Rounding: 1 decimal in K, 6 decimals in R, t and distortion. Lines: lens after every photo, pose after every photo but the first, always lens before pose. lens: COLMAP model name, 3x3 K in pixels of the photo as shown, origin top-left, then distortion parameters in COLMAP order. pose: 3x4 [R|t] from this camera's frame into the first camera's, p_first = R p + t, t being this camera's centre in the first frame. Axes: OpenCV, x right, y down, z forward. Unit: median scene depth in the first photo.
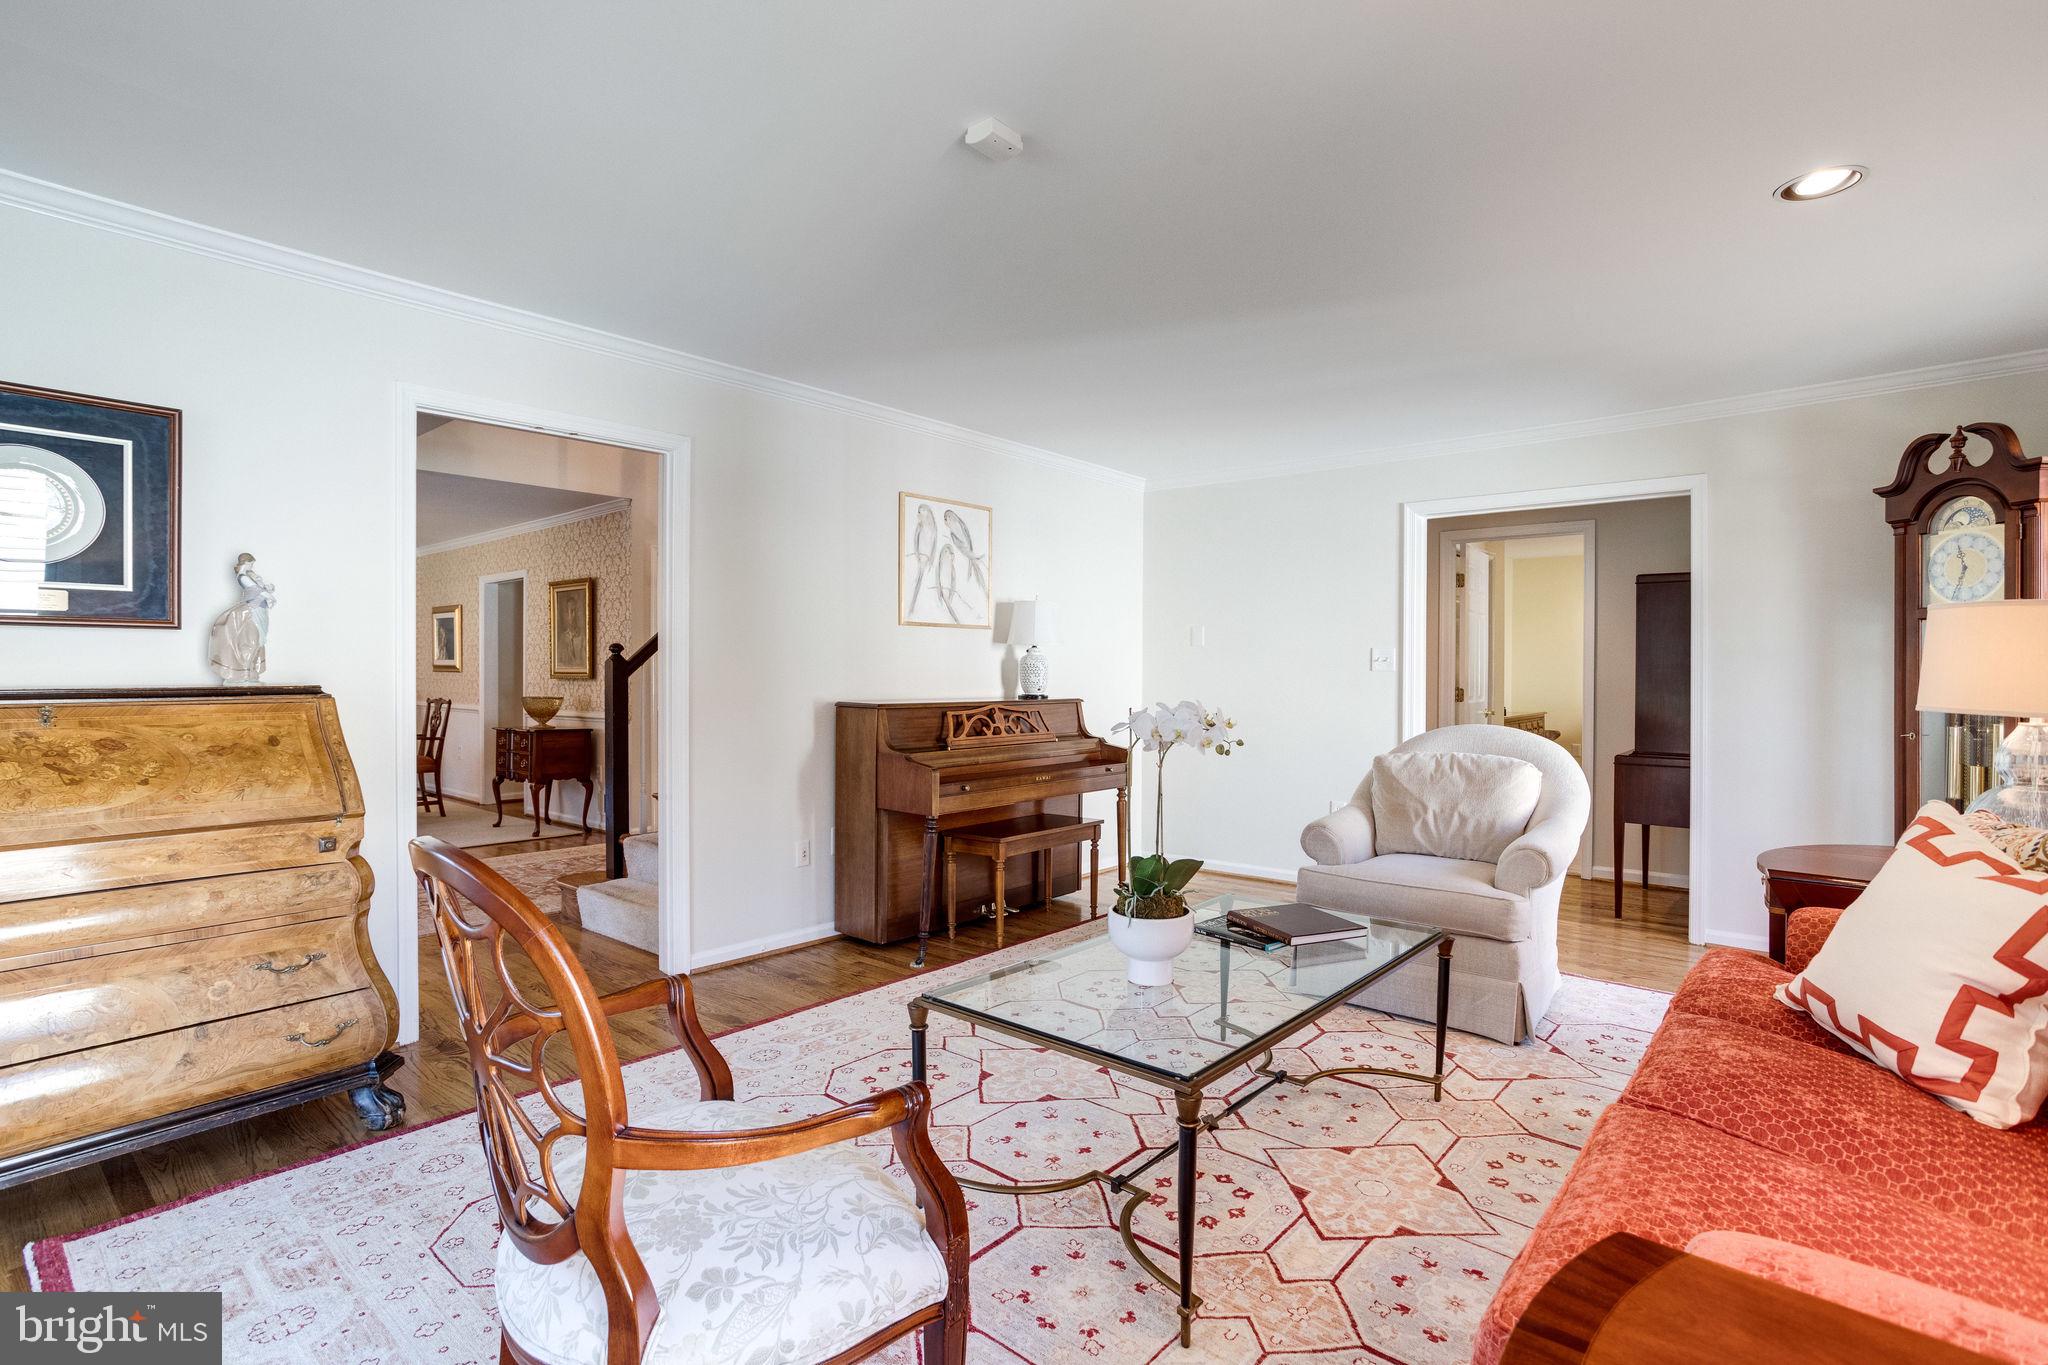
lens RADIAL K [[990.0, 0, 1008.3], [0, 990.0, 681.6], [0, 0, 1]] dist [-0.021782, 0.010461]
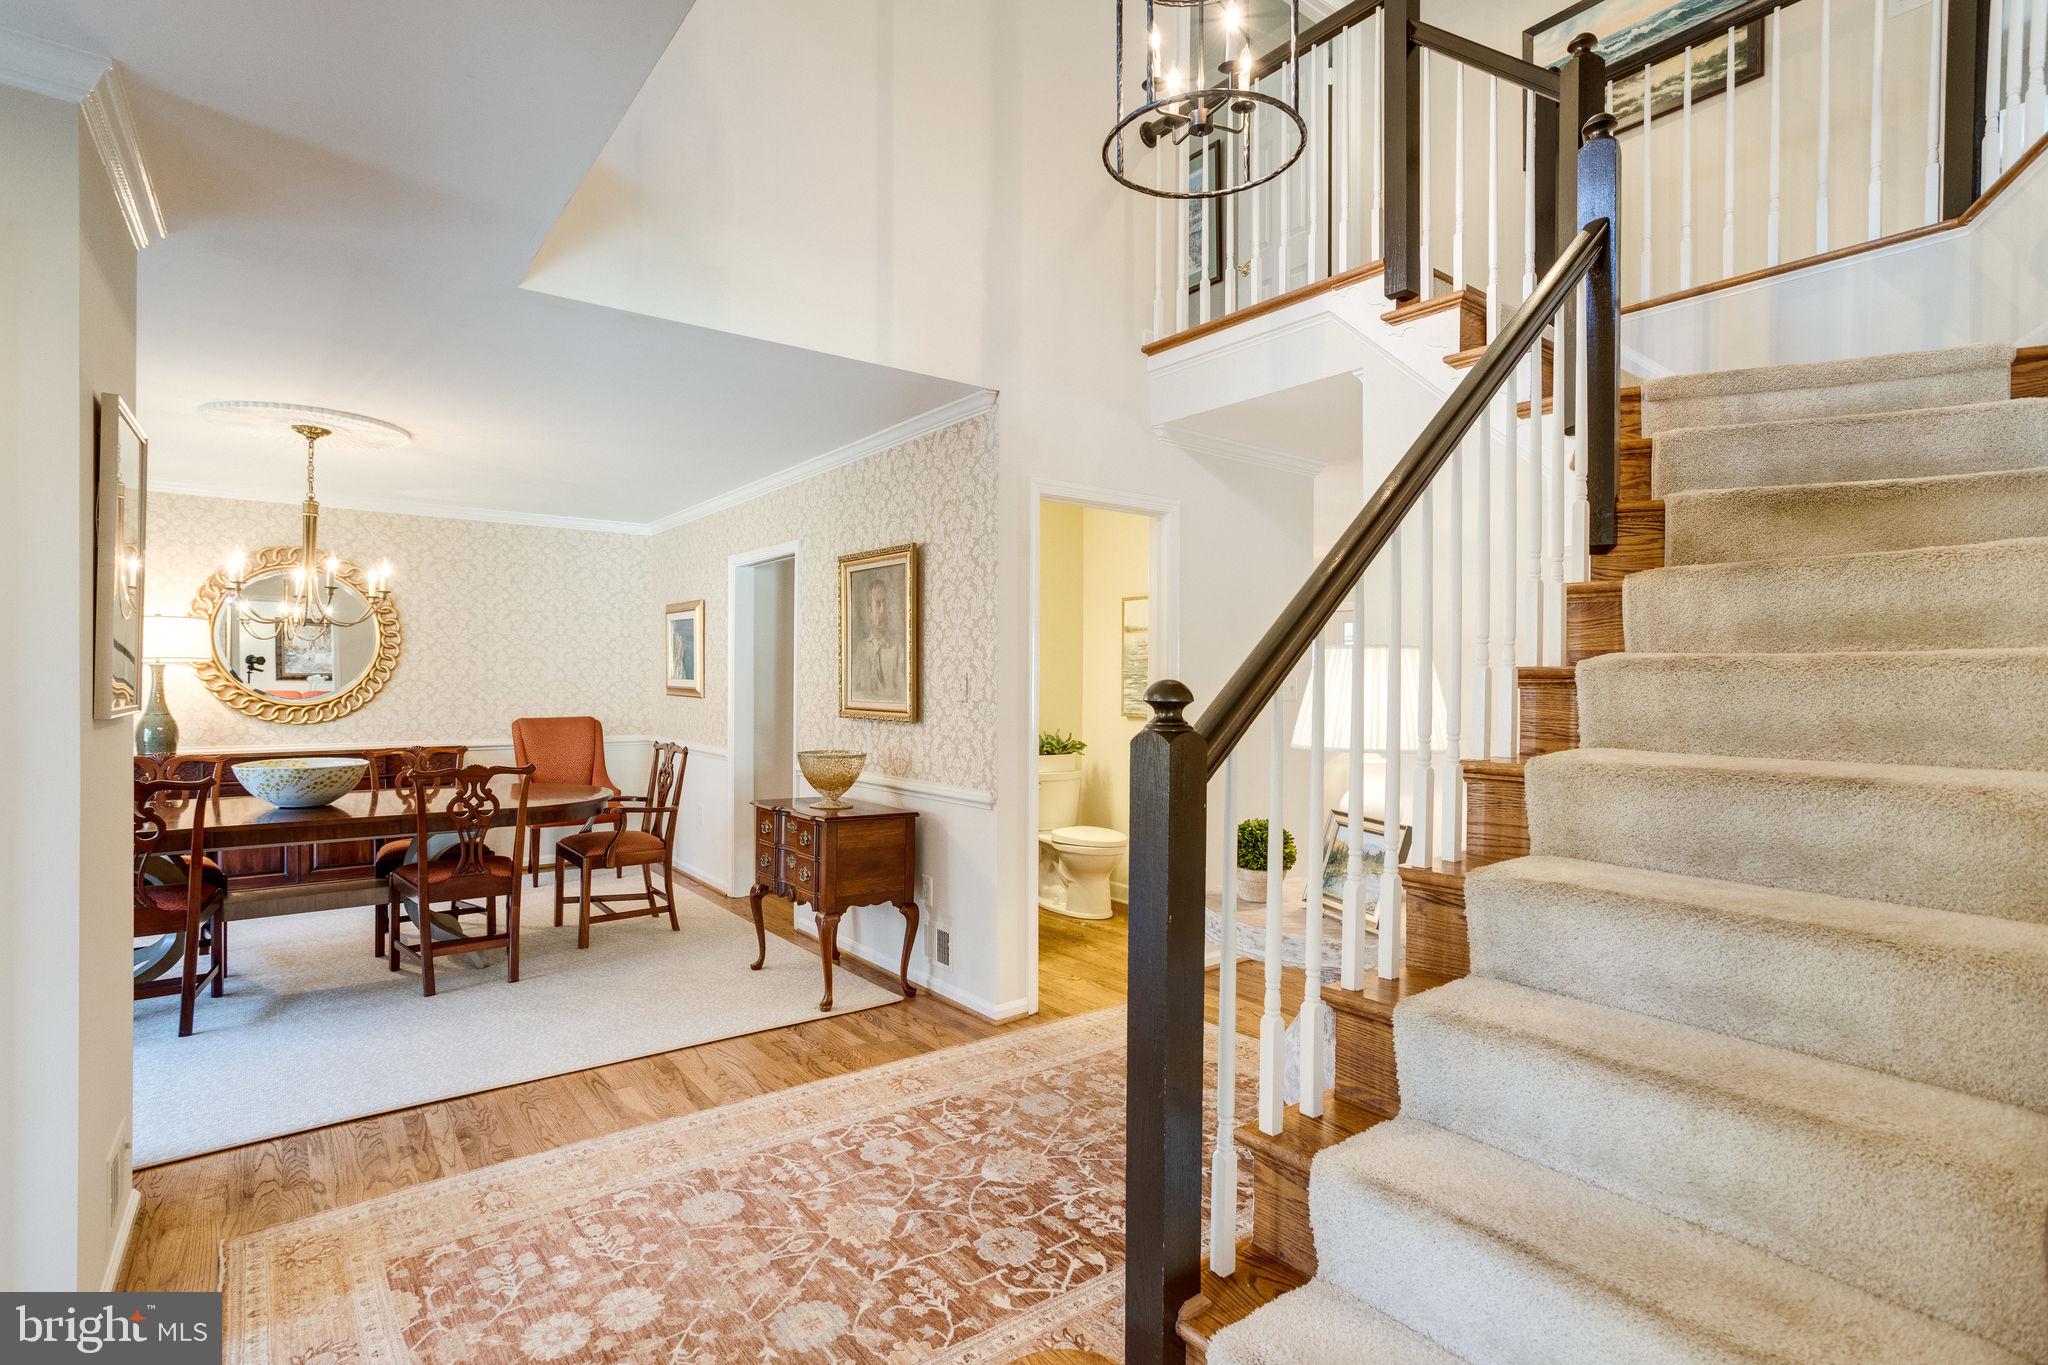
lens RADIAL K [[990.0, 0, 1008.7], [0, 990.0, 683.8], [0, 0, 1]] dist [-0.021782, 0.010461]
pose [[0.978305, 0.004851, -0.207112, -0.243977], [-0.005357, 0.999984, -0.001880, -0.023383], [0.207099, 0.002948, 0.978316, 0.441225]]
